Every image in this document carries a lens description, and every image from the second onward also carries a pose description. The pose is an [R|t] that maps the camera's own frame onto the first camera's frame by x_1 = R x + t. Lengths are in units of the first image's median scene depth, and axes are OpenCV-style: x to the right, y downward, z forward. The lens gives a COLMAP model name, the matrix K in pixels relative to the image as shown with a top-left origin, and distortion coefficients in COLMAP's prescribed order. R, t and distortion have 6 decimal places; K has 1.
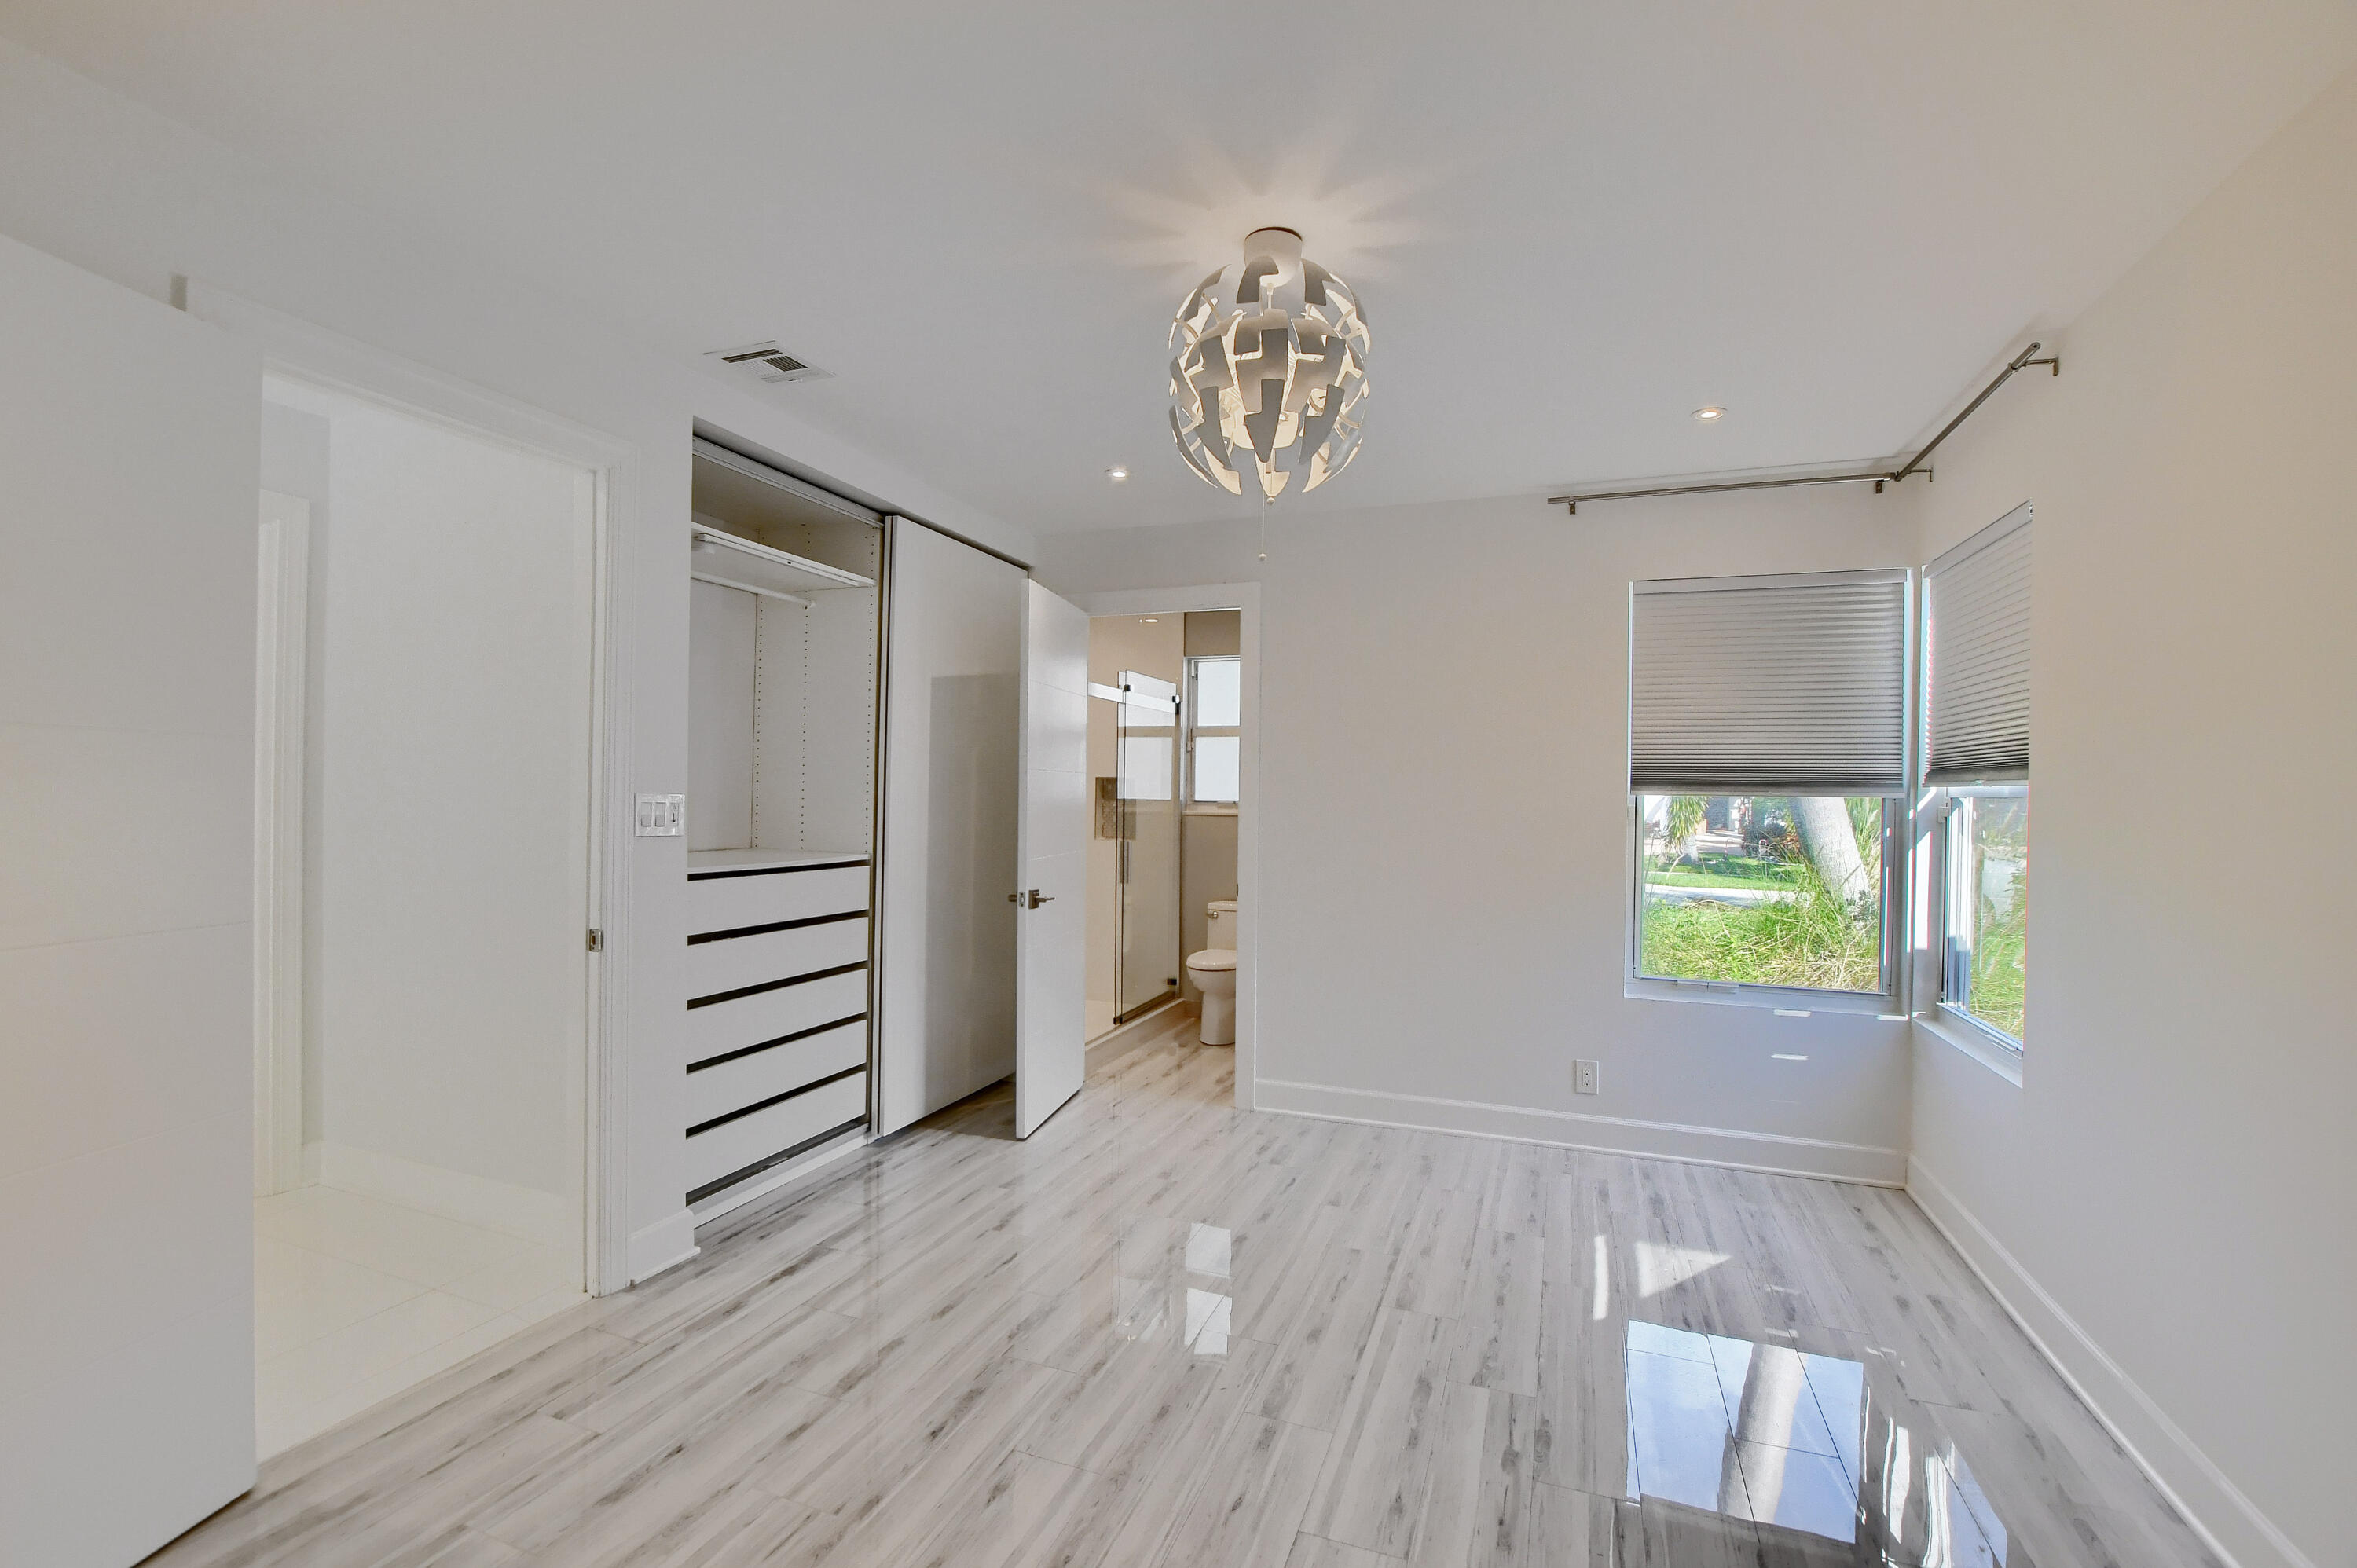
lens RADIAL K [[1046.0, 0, 1190.3], [0, 1046.0, 775.9], [0, 0, 1]] dist [-0.028543, 0.003015]
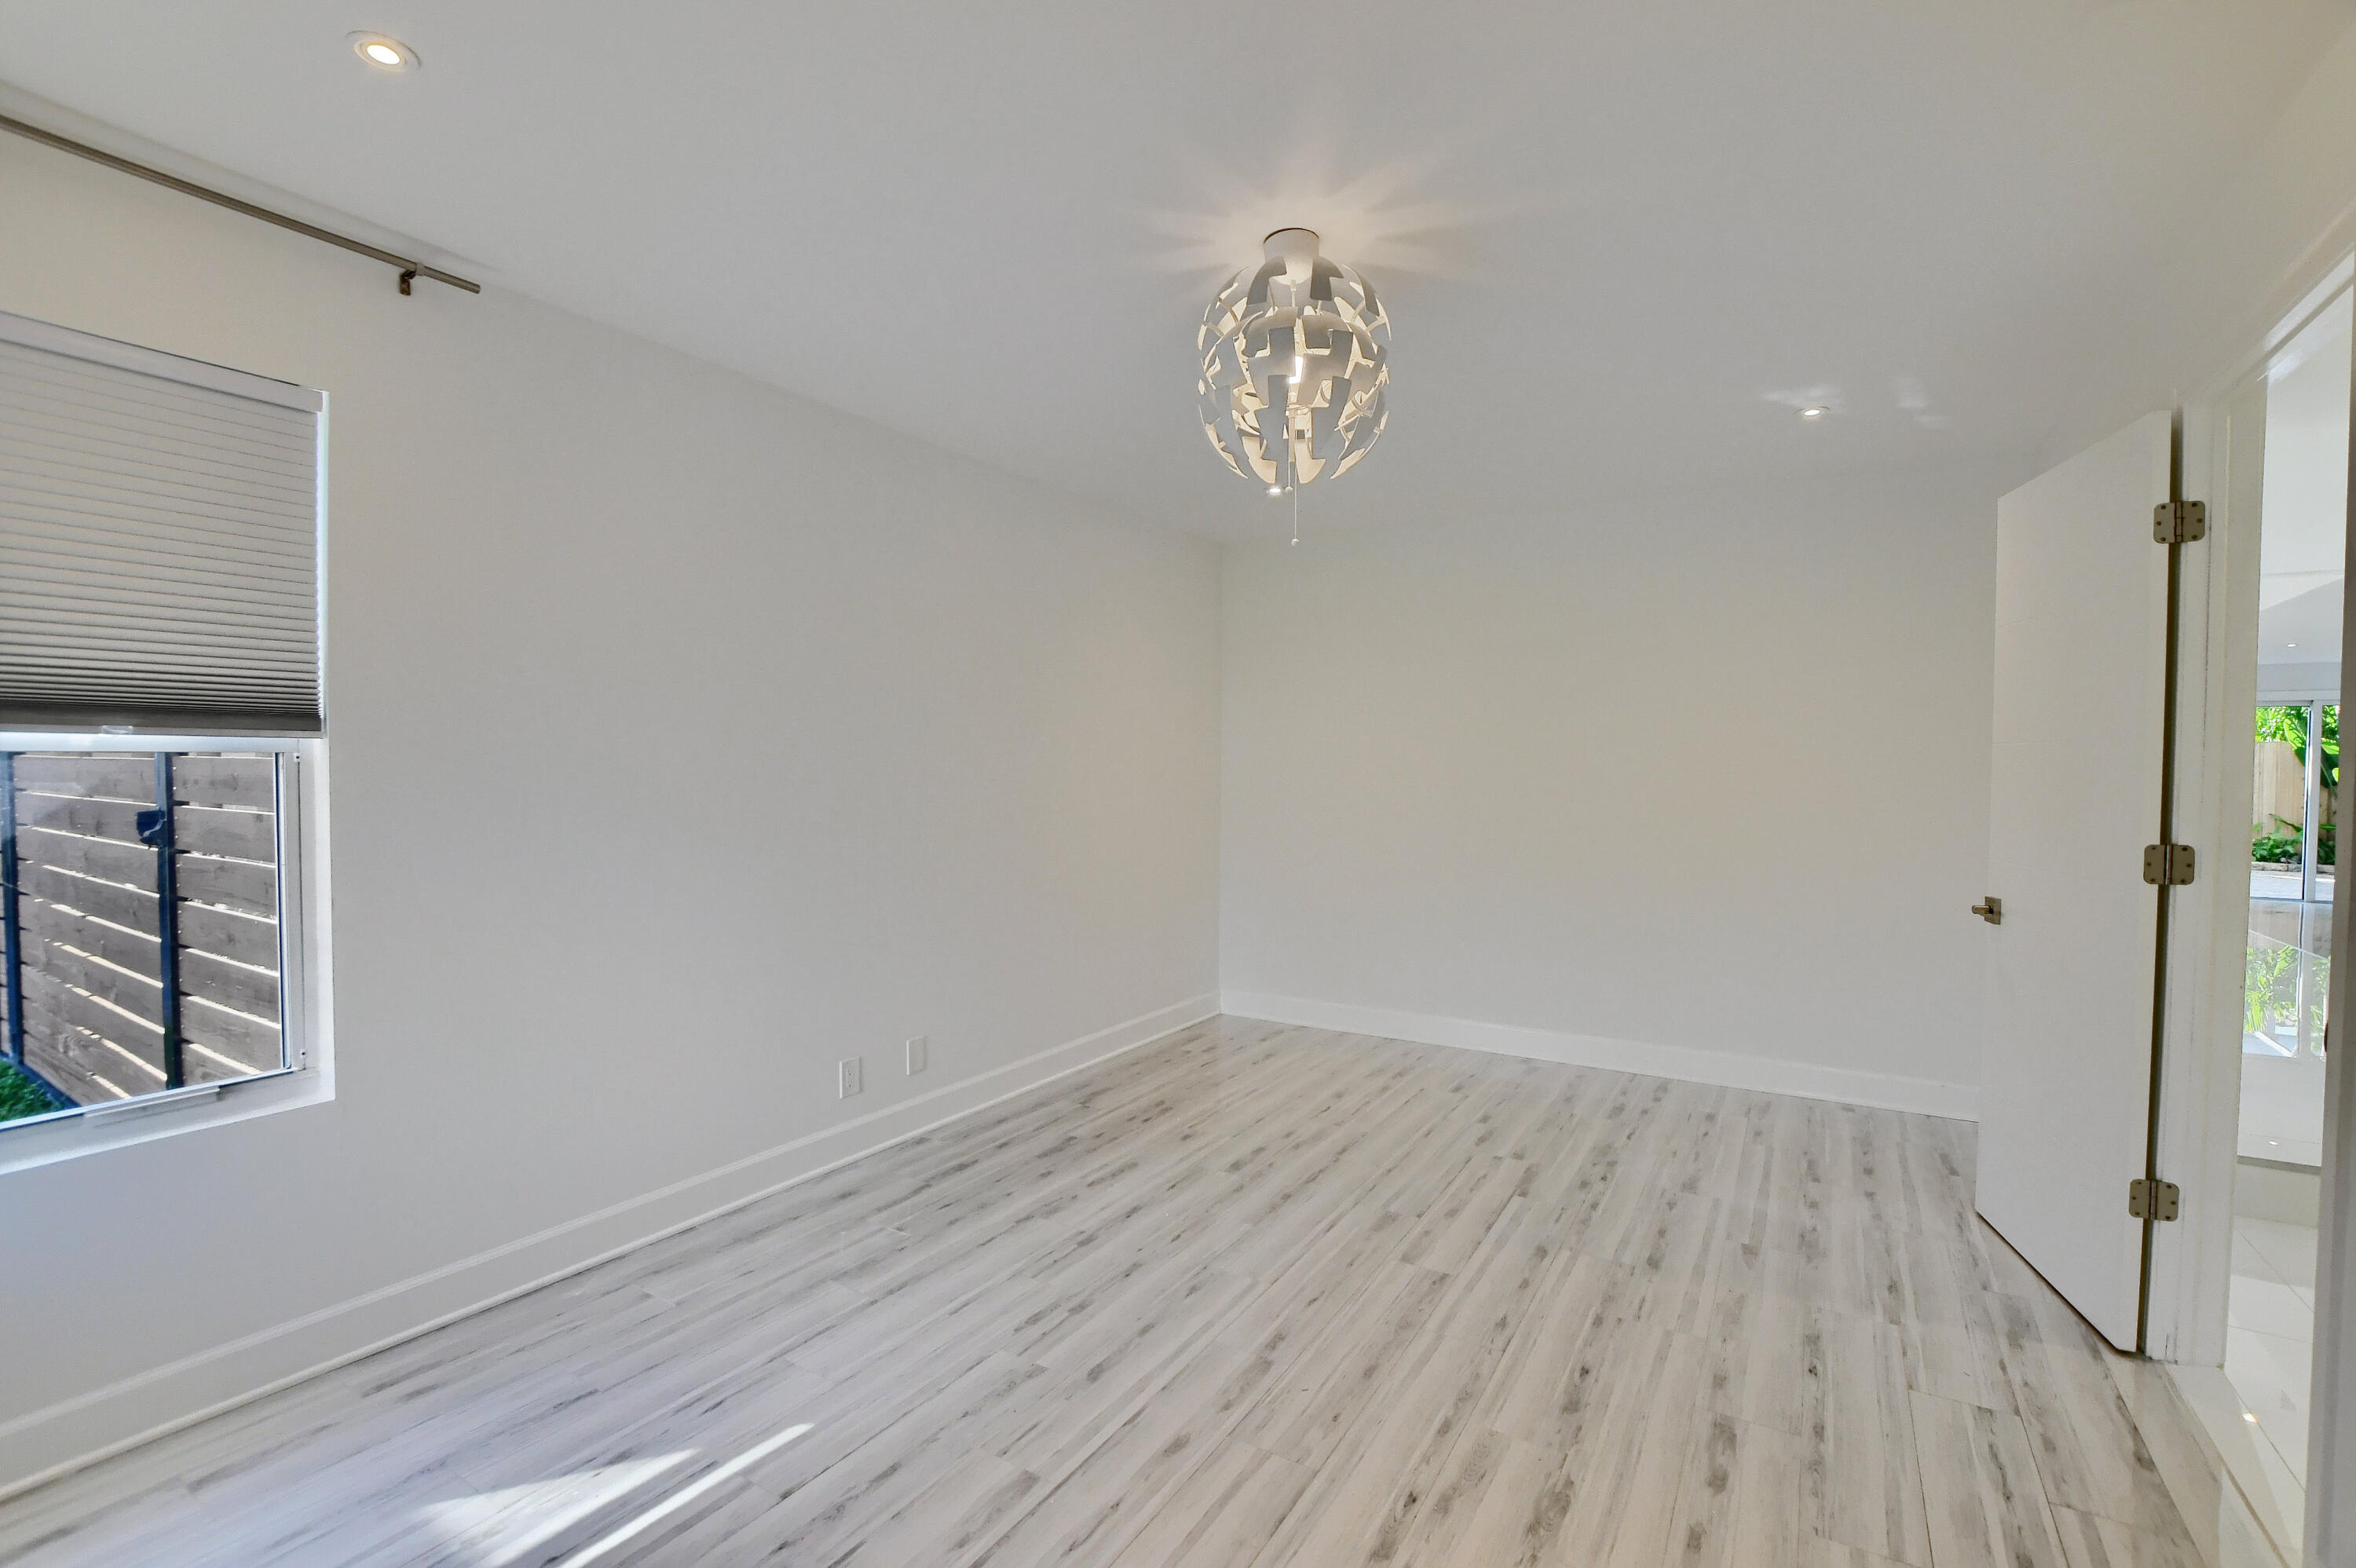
lens RADIAL K [[1045.5, 0, 1180.1], [0, 1045.5, 782.8], [0, 0, 1]] dist [-0.028543, 0.003015]
pose [[-0.979244, -0.024662, 0.201180, -0.032041], [-0.023601, 0.999692, 0.007672, 0.024897], [-0.201307, 0.002765, -0.979524, 1.870611]]
